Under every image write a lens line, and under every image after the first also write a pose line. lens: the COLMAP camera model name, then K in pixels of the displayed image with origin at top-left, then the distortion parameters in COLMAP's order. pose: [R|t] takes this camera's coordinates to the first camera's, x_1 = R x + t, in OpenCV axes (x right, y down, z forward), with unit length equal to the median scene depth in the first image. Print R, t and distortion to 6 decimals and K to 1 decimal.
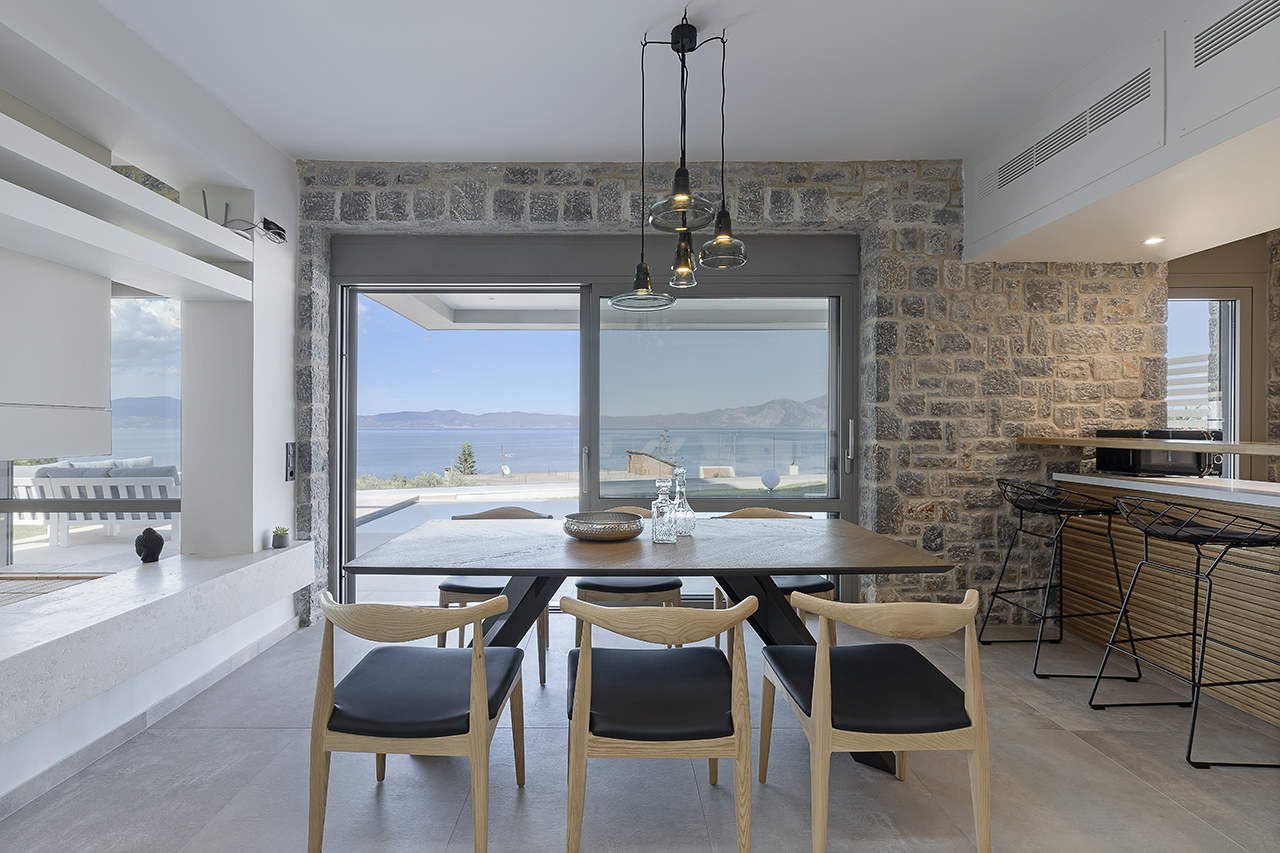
lens RADIAL K [[577.7, 0, 627.7], [0, 577.7, 424.3], [0, 0, 1]] dist [0.000039, -0.001262]
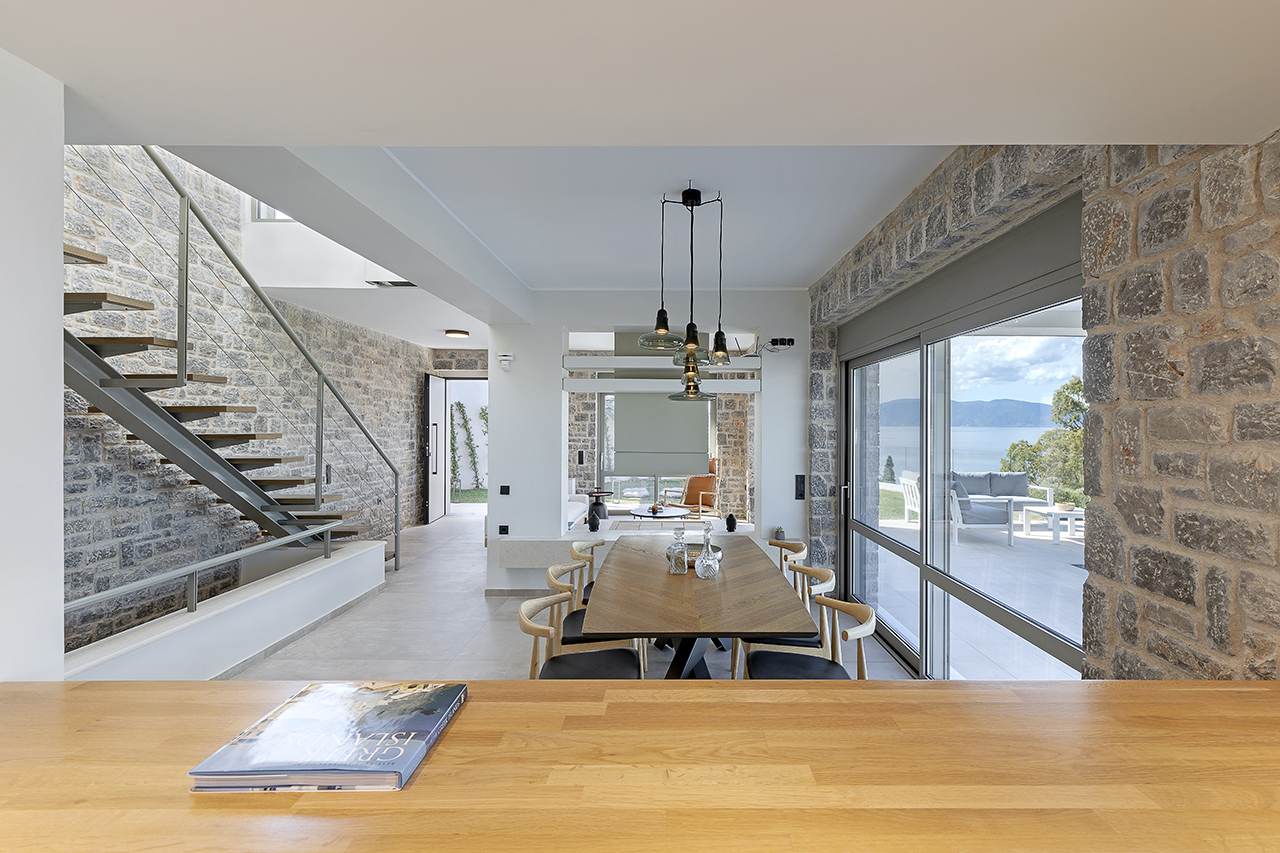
lens RADIAL K [[577.7, 0, 670.9], [0, 577.7, 417.5], [0, 0, 1]] dist [0.000039, -0.001262]
pose [[0.012427, -0.012421, -0.999846, 0.943173], [-0.006020, 0.999904, -0.012497, -0.098857], [0.999905, 0.006174, 0.012351, 0.627250]]
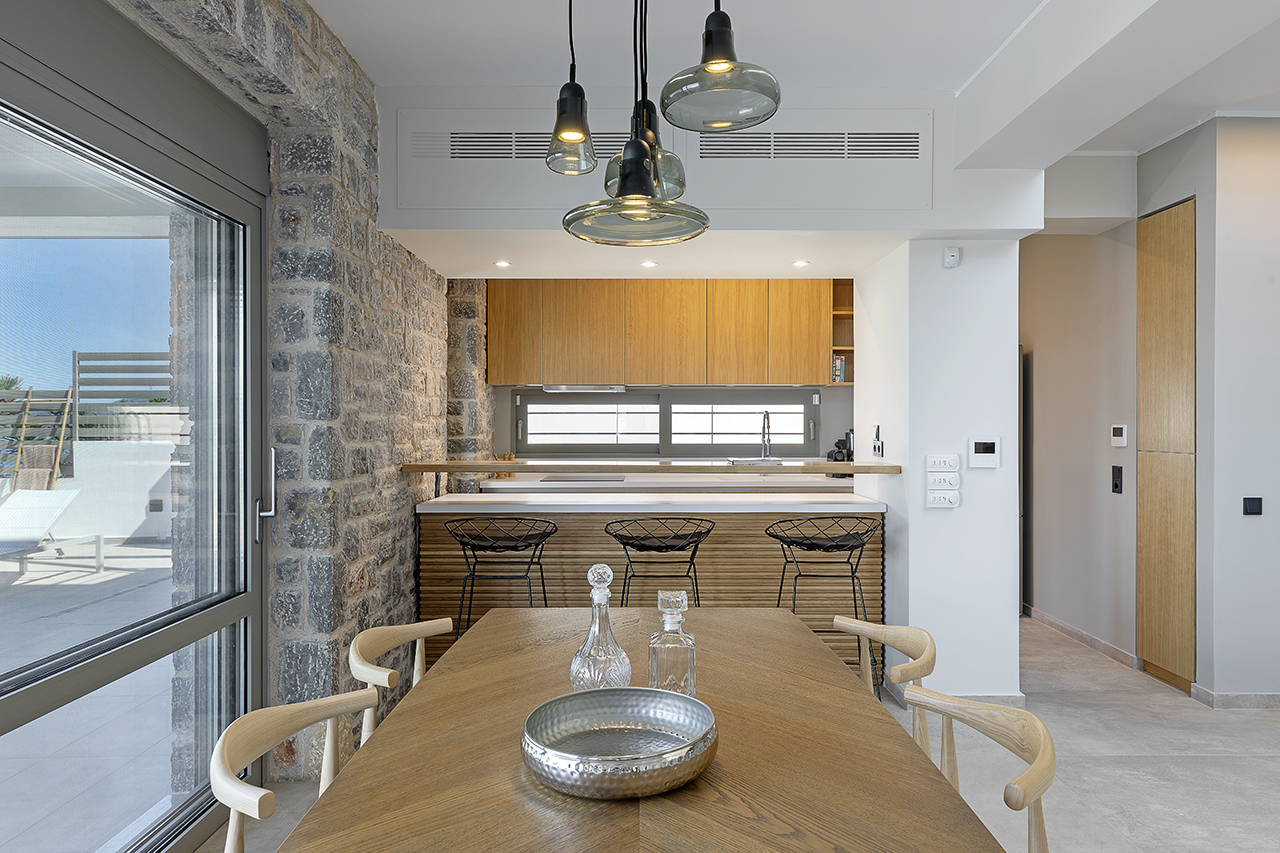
lens RADIAL K [[795.3, 0, 641.5], [0, 795.3, 426.0], [0, 0, 1]] dist [0.008164, 0.000395]
pose [[-0.000401, -0.002612, 0.999997, -0.422641], [0.002754, 0.999993, 0.002613, -0.033082], [-0.999996, 0.002755, -0.000394, 0.667997]]
